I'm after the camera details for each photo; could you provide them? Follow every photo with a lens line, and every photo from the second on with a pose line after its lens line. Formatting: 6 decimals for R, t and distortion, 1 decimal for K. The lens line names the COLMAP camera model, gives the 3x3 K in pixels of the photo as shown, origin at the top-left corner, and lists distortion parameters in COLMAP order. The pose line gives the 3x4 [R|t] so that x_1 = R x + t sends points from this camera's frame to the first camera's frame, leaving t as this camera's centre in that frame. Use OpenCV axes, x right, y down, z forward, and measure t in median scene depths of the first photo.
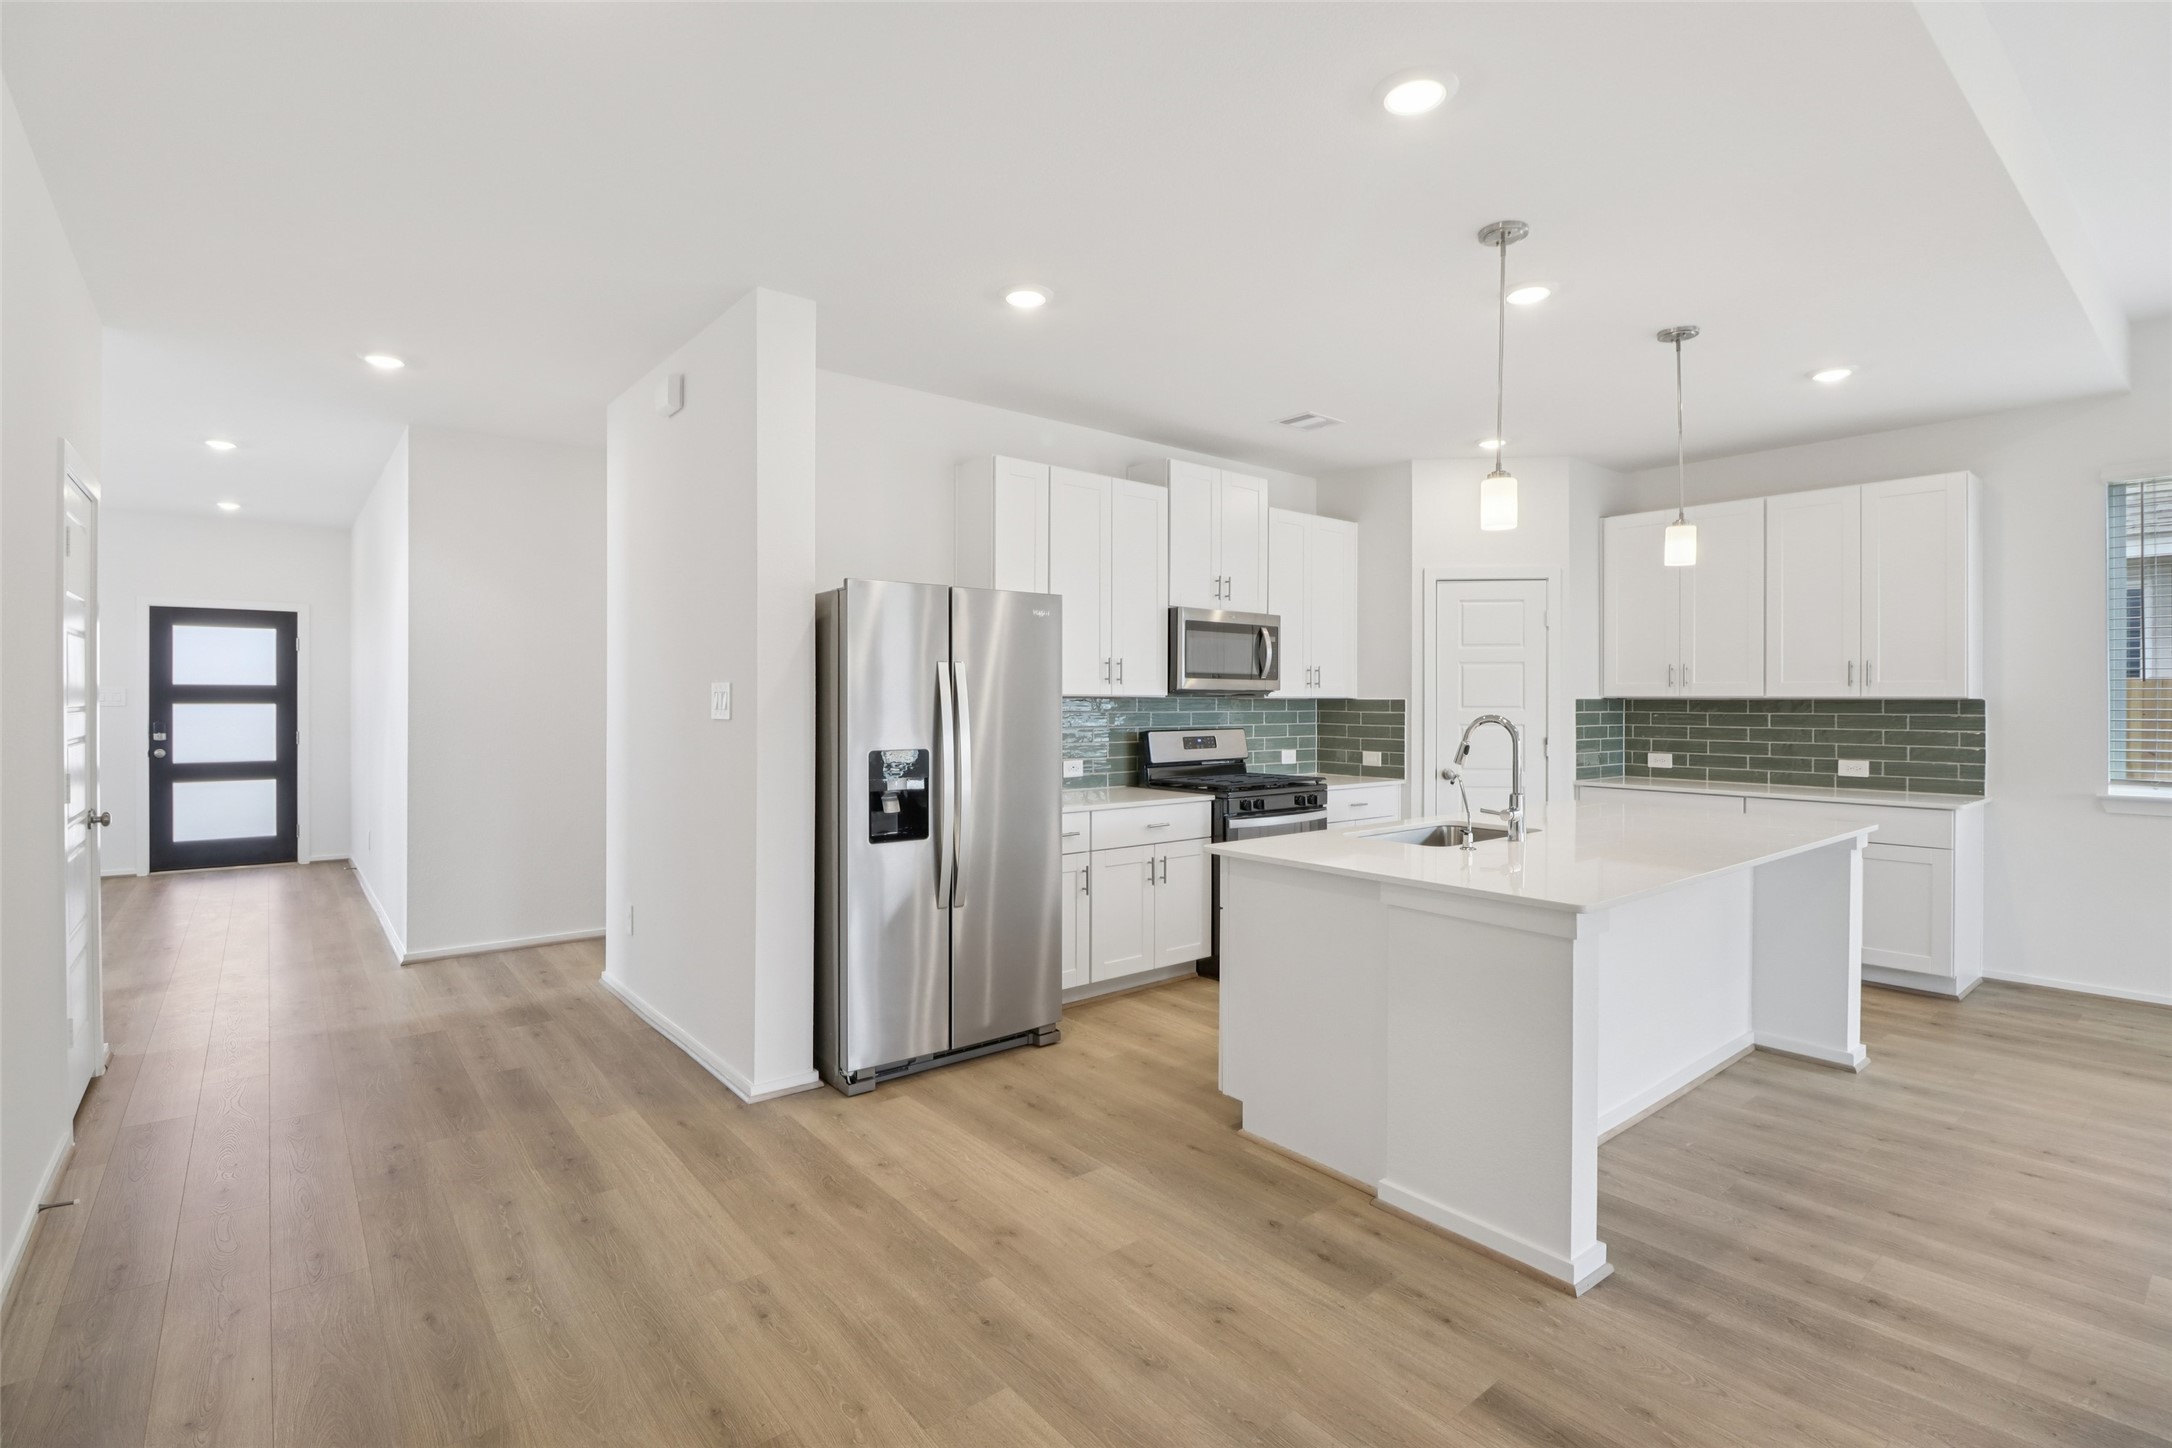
lens RADIAL K [[1023.2, 0, 1089.9], [0, 1023.2, 703.0], [0, 0, 1]] dist [-0.001370, -0.011042]
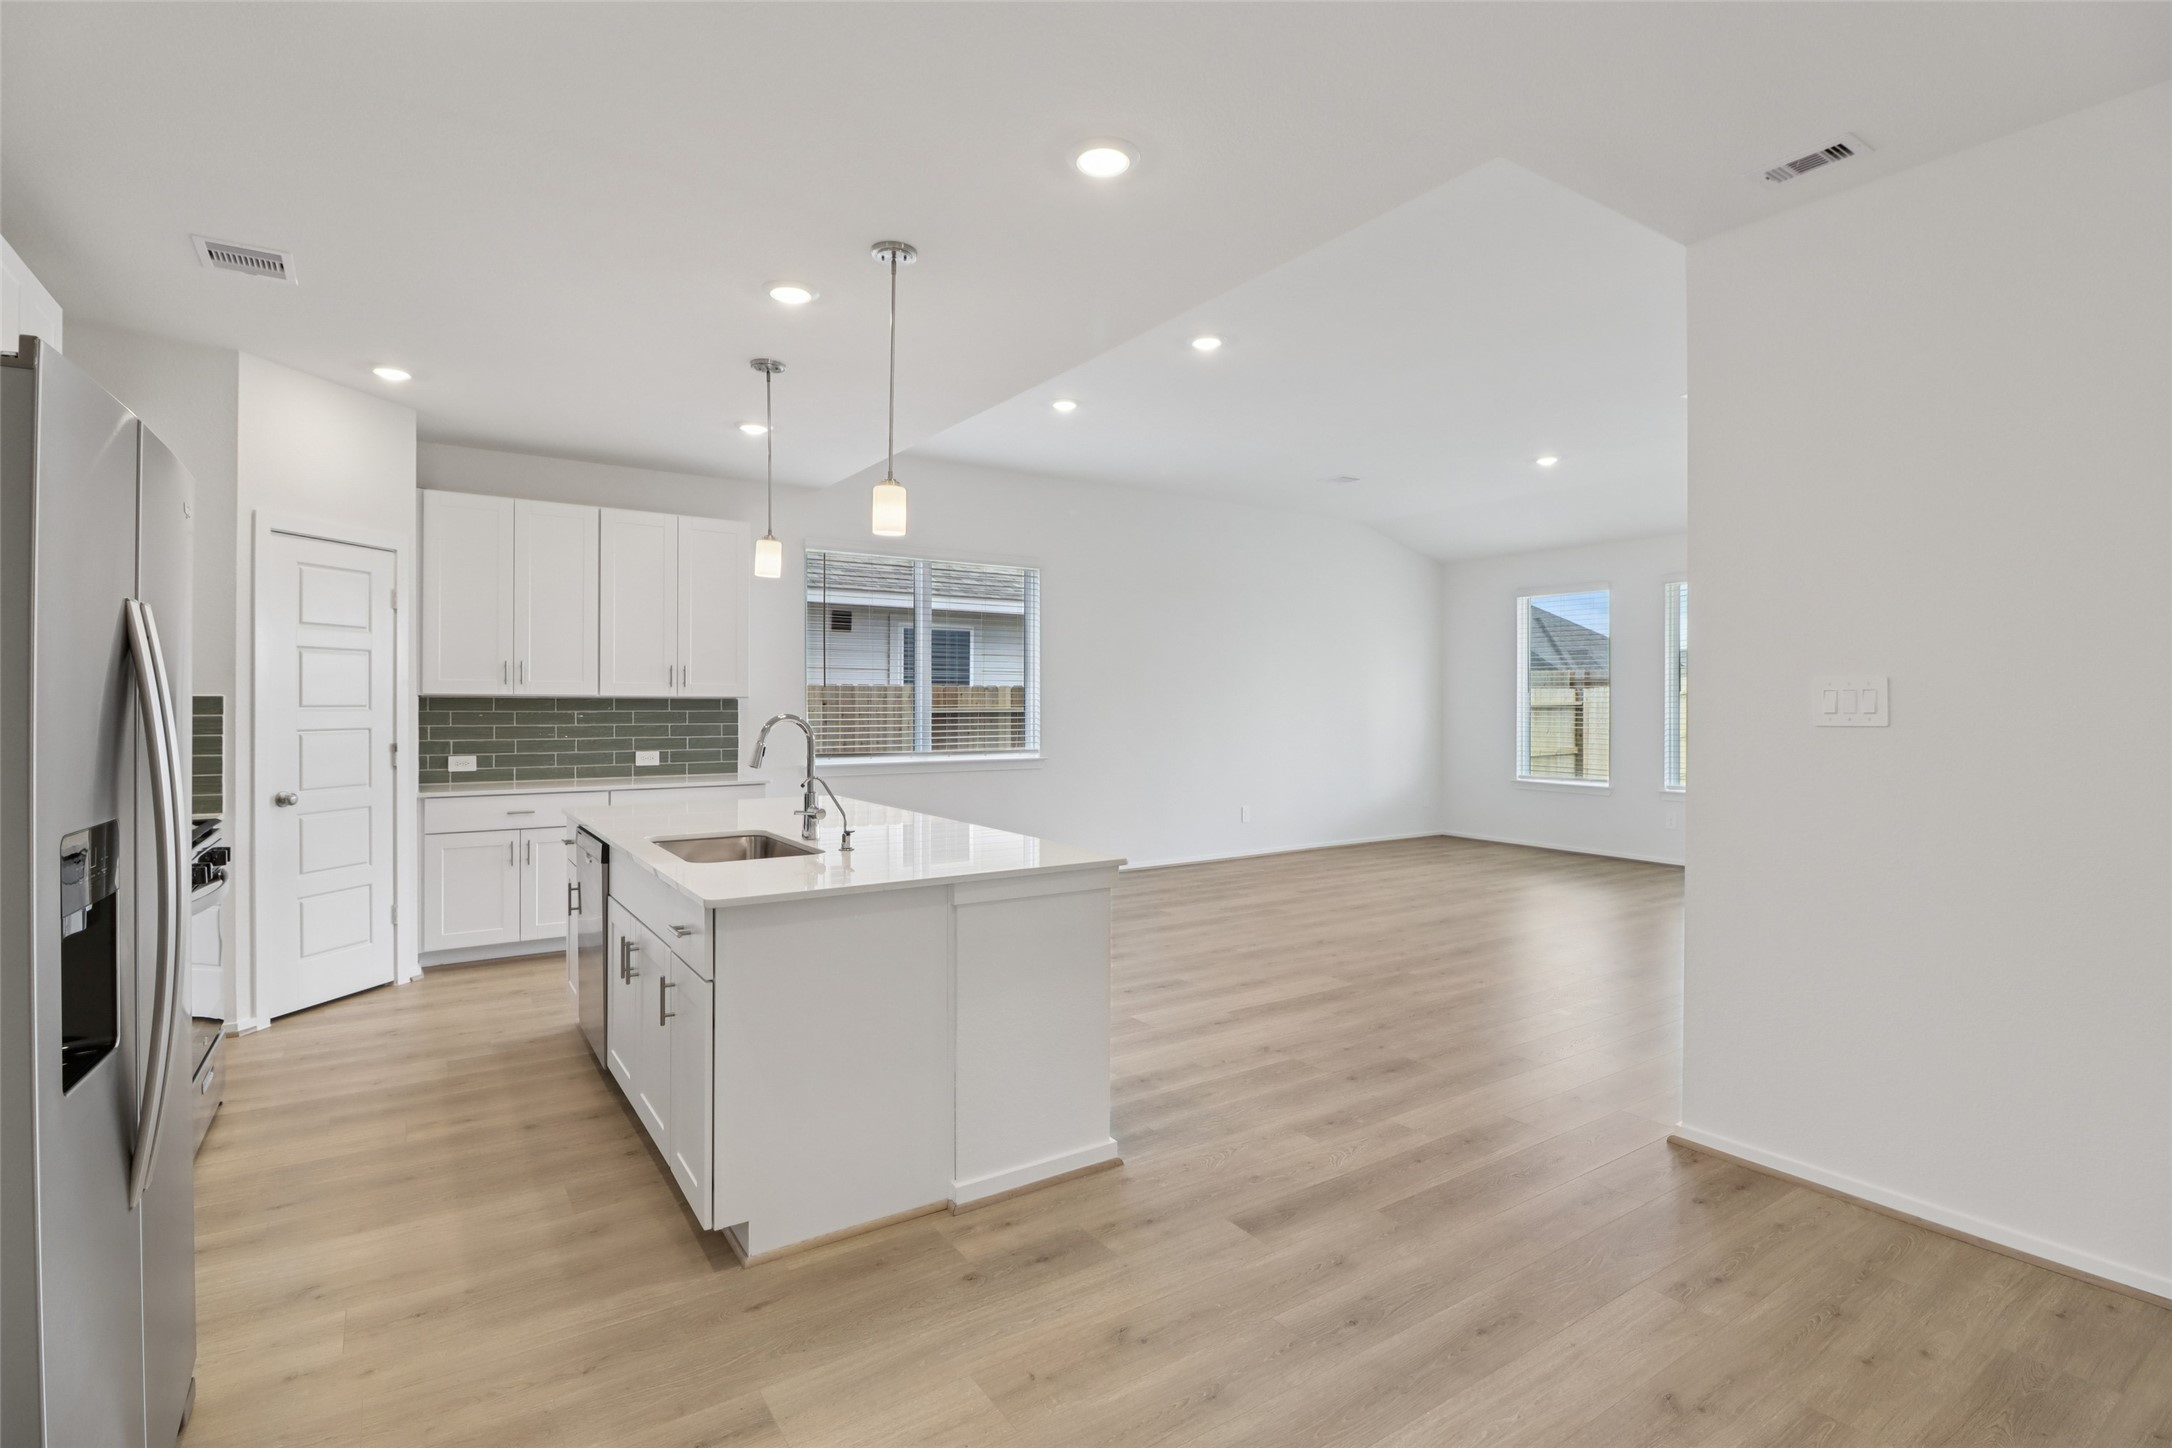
lens RADIAL K [[1023.2, 0, 1086.6], [0, 1023.2, 703.9], [0, 0, 1]] dist [-0.001370, -0.011042]
pose [[0.086239, -0.002617, 0.996271, -0.488496], [-0.000948, 0.999996, 0.002709, -0.001254], [-0.996274, -0.001178, 0.086236, 0.561762]]
